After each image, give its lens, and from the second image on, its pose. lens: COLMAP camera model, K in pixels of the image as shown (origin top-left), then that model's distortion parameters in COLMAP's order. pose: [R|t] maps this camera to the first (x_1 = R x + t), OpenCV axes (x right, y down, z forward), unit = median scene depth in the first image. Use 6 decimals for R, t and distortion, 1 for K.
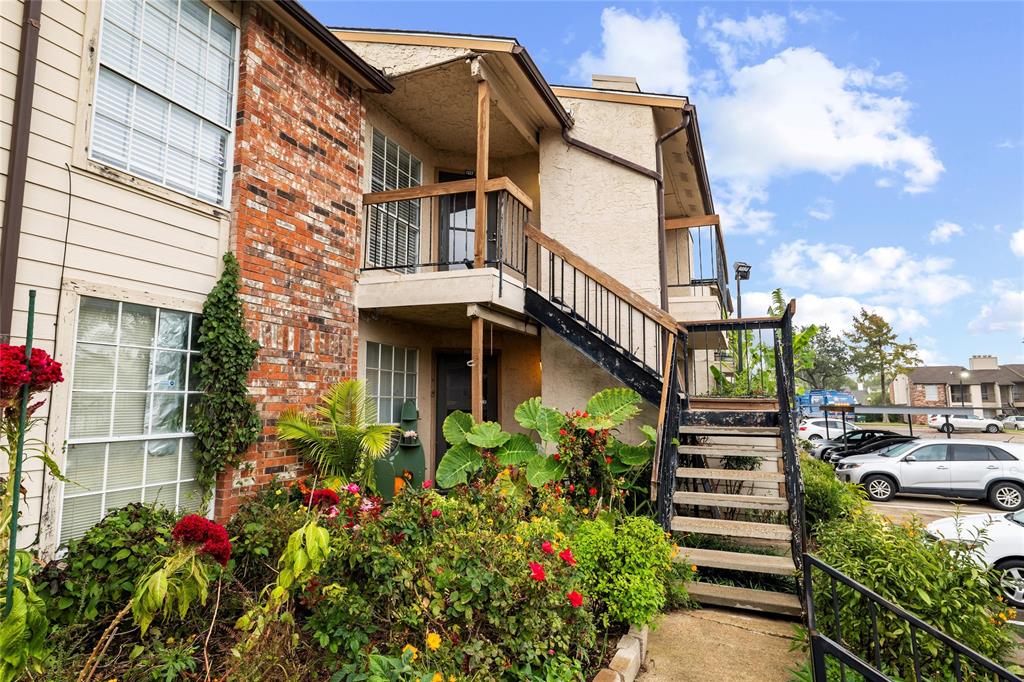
lens RADIAL K [[567.6, 0, 511.3], [0, 567.6, 341.7], [0, 0, 1]] dist [0.005122, -0.000642]
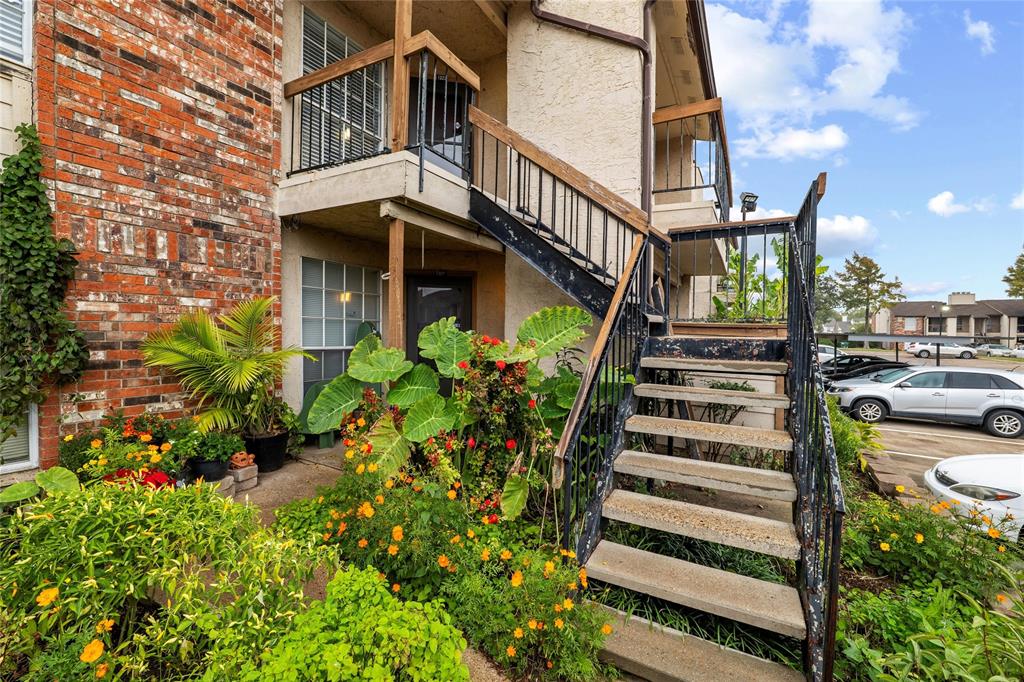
lens RADIAL K [[415.2, 0, 514.2], [0, 415.2, 340.3], [0, 0, 1]] dist [-0.011354, 0.000757]
pose [[0.992702, 0.013054, -0.119887, 0.172987], [0.003144, 0.990985, 0.133936, 0.047335], [0.120554, -0.133335, 0.983712, 0.399987]]
